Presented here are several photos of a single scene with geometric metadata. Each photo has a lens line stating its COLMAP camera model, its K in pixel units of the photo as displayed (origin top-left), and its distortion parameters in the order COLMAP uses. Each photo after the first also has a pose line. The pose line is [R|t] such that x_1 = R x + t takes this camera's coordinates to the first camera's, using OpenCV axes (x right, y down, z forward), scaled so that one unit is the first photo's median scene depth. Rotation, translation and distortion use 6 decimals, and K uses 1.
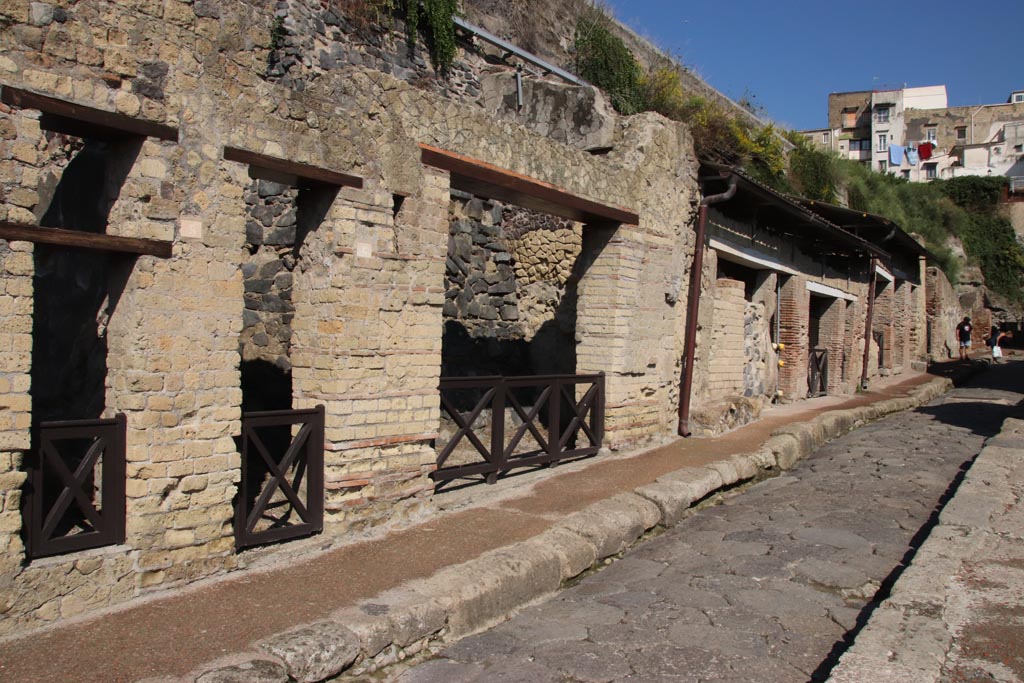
lens RADIAL K [[898.5, 0, 512.0], [0, 898.5, 341.5], [0, 0, 1]] dist [-0.147797, 0.132327]
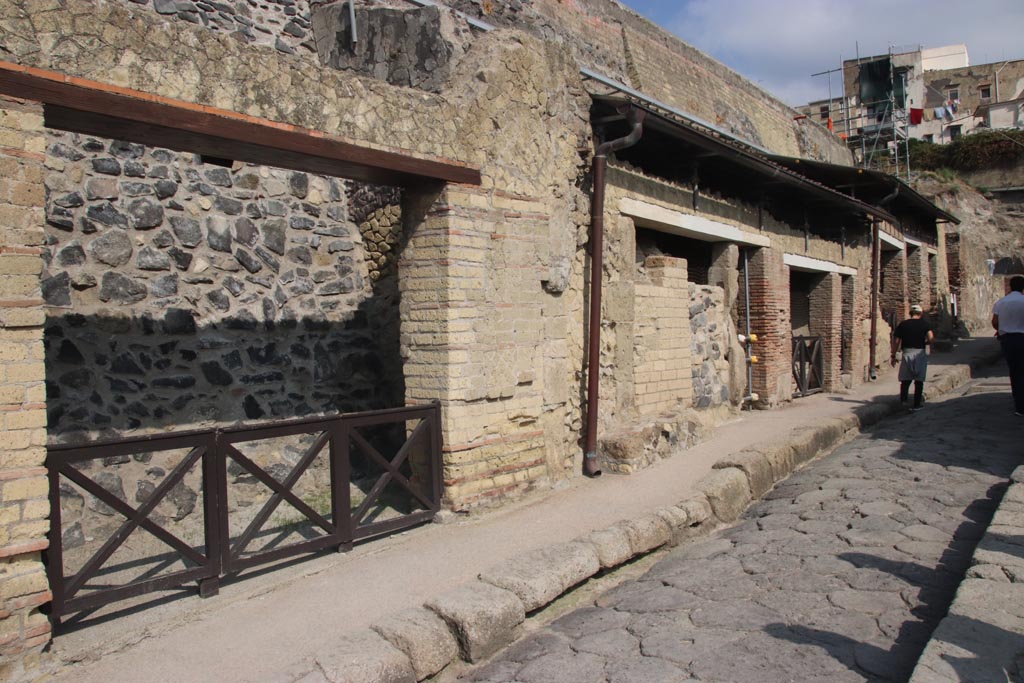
lens RADIAL K [[898.5, 0, 512.0], [0, 898.5, 341.5], [0, 0, 1]] dist [-0.147797, 0.132327]
pose [[0.997705, -0.057010, -0.036543, 0.162172], [0.057213, 0.998352, 0.004539, -0.009802], [0.036224, -0.006620, 0.999322, 0.272520]]
